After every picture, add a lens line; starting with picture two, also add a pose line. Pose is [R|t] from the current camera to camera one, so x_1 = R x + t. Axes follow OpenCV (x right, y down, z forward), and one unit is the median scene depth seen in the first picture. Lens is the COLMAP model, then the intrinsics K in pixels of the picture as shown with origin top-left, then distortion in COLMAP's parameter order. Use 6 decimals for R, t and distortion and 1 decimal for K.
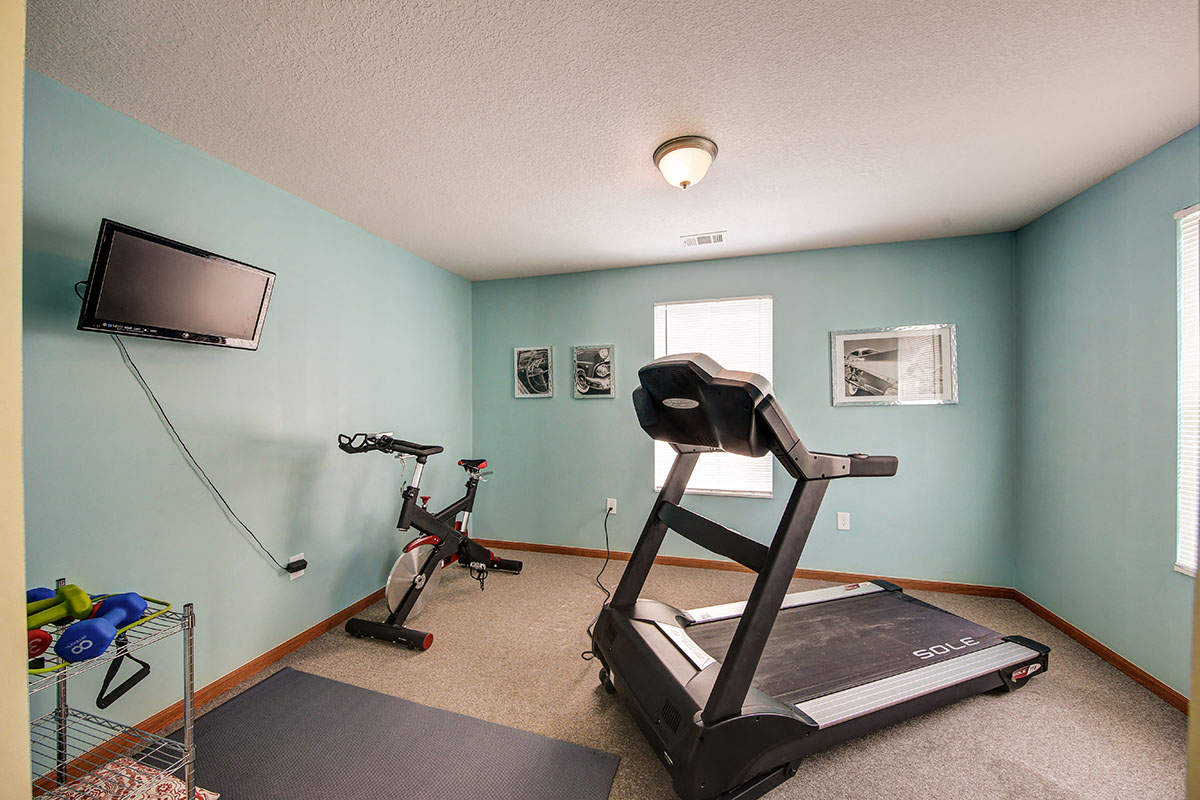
lens RADIAL K [[412.7, 0, 600.0], [0, 412.7, 400.0], [0, 0, 1]] dist [0.000278, 0.000007]
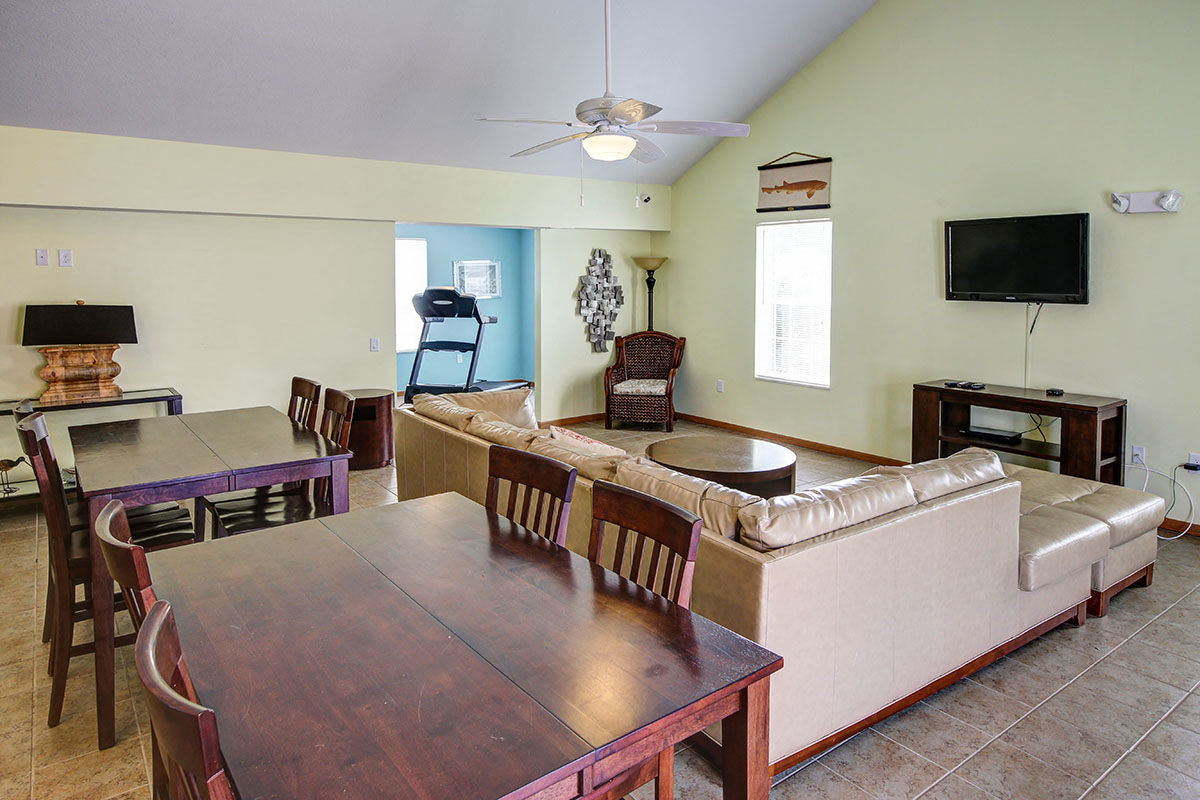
lens RADIAL K [[747.7, 0, 597.4], [0, 747.7, 309.8], [0, 0, 1]] dist [0.002876, 0.000170]
pose [[0.606602, -0.034581, 0.794254, -1.846338], [-0.003302, 0.998935, 0.046014, -0.104331], [-0.794999, -0.030535, 0.605841, -1.693439]]
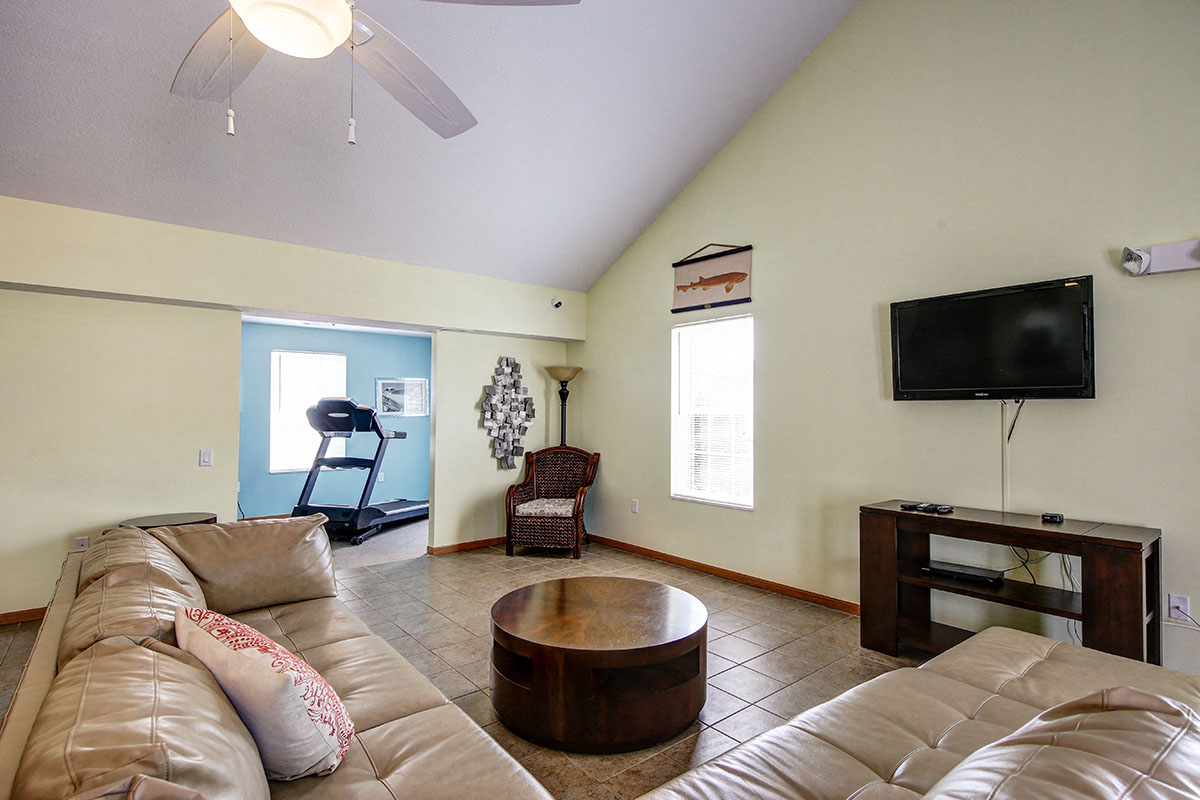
lens RADIAL K [[581.1, 0, 603.9], [0, 581.1, 402.7], [0, 0, 1]] dist [0.000992, 0.000176]
pose [[0.565558, 0.021690, 0.824423, -1.077167], [-0.008844, 0.999756, -0.020236, -0.006192], [-0.824661, 0.004153, 0.565612, -1.414331]]
